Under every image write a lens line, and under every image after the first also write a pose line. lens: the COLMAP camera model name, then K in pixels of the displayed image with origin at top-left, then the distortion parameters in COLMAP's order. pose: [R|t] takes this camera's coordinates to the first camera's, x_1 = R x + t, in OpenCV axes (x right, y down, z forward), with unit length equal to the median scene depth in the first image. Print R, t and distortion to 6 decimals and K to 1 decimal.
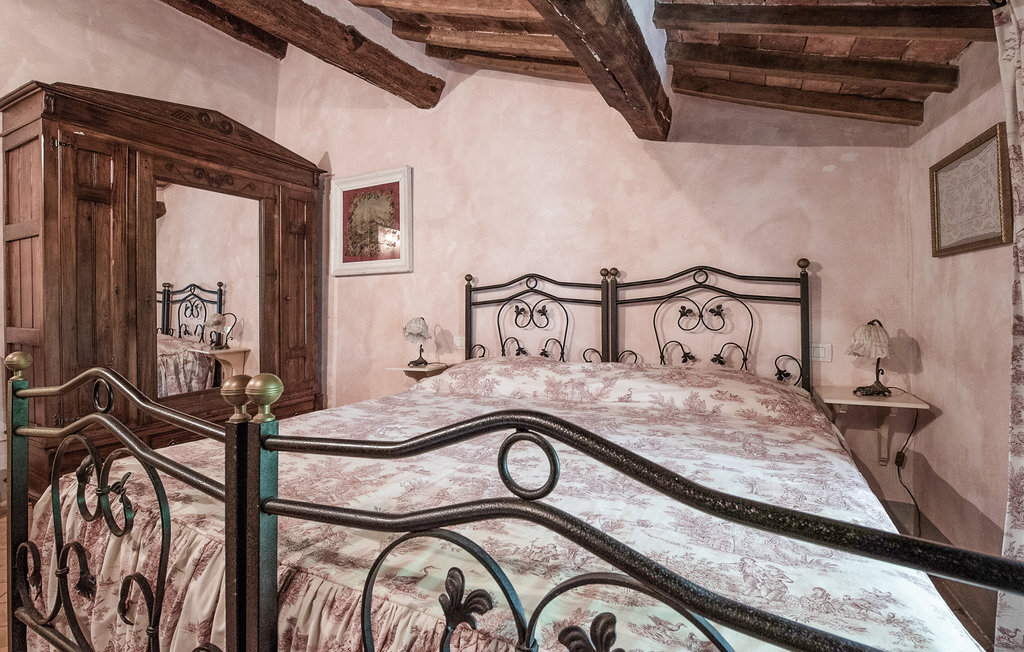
lens RADIAL K [[442.4, 0, 512.7], [0, 442.4, 304.1], [0, 0, 1]] dist [-0.018325, 0.000010]
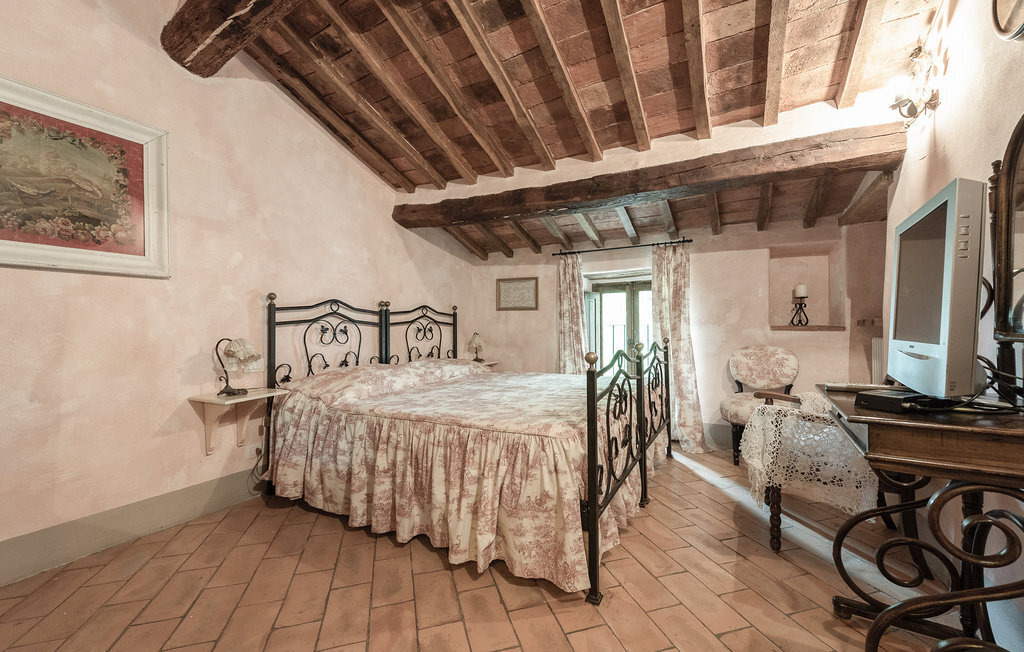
lens RADIAL K [[398.6, 0, 512.0], [0, 398.6, 326.0], [0, 0, 1]] dist [0.000436, 0.000068]
pose [[0.052096, 0.009425, 0.998598, -1.032437], [-0.005391, 0.999944, -0.009157, 0.011492], [-0.998628, -0.004906, 0.052143, 0.469212]]
